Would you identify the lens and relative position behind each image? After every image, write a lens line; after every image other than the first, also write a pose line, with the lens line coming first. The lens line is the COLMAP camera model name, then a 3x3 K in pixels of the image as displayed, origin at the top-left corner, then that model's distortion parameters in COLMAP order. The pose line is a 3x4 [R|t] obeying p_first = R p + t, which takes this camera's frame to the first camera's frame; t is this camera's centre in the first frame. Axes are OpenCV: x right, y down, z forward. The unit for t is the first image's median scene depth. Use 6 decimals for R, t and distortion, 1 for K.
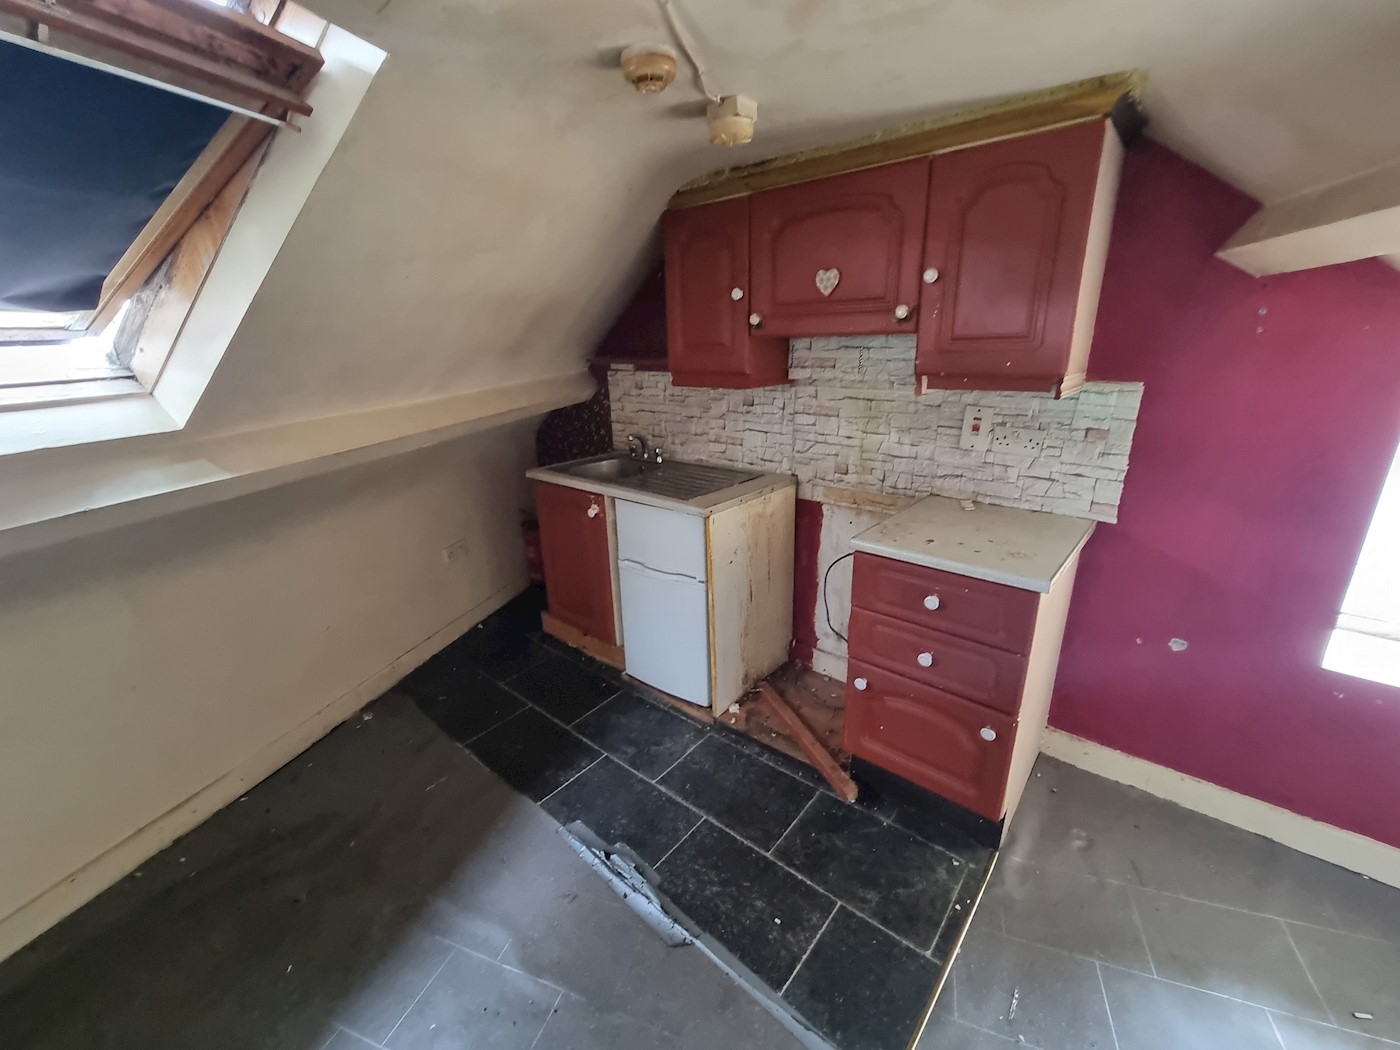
lens RADIAL K [[584.1, 0, 701.9], [0, 584.1, 537.5], [0, 0, 1]] dist [0.002508, 0.000176]
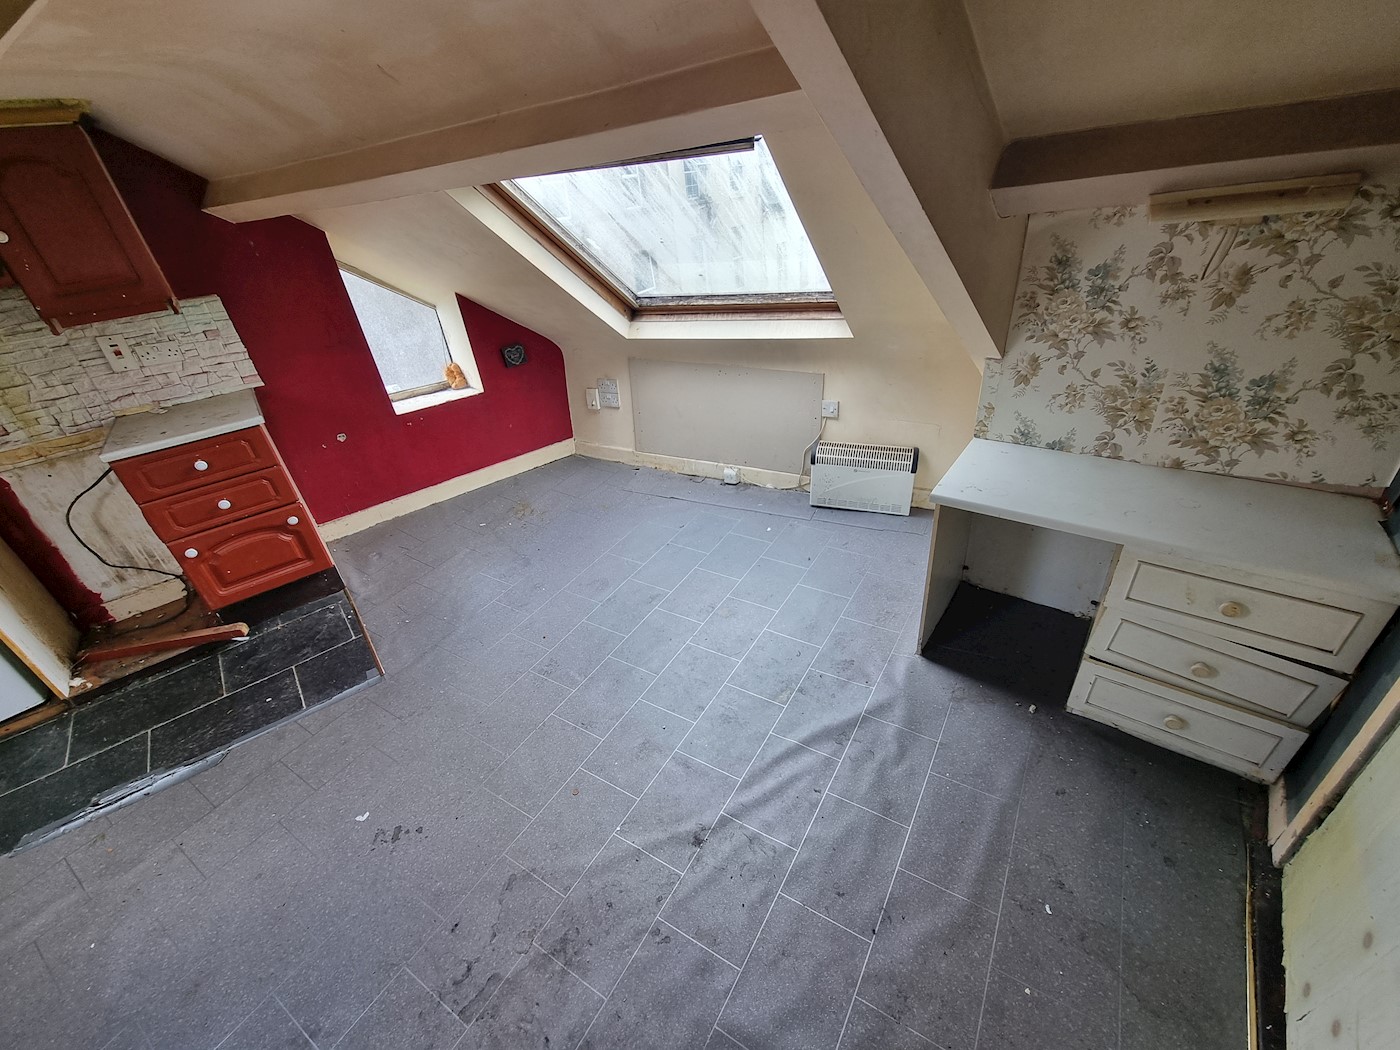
lens RADIAL K [[584.1, 0, 701.9], [0, 584.1, 537.5], [0, 0, 1]] dist [0.002508, 0.000176]
pose [[0.201137, -0.513422, 0.834231, -0.570856], [0.407999, 0.818158, 0.405160, 0.149970], [-0.890551, 0.258873, 0.374038, -0.529363]]
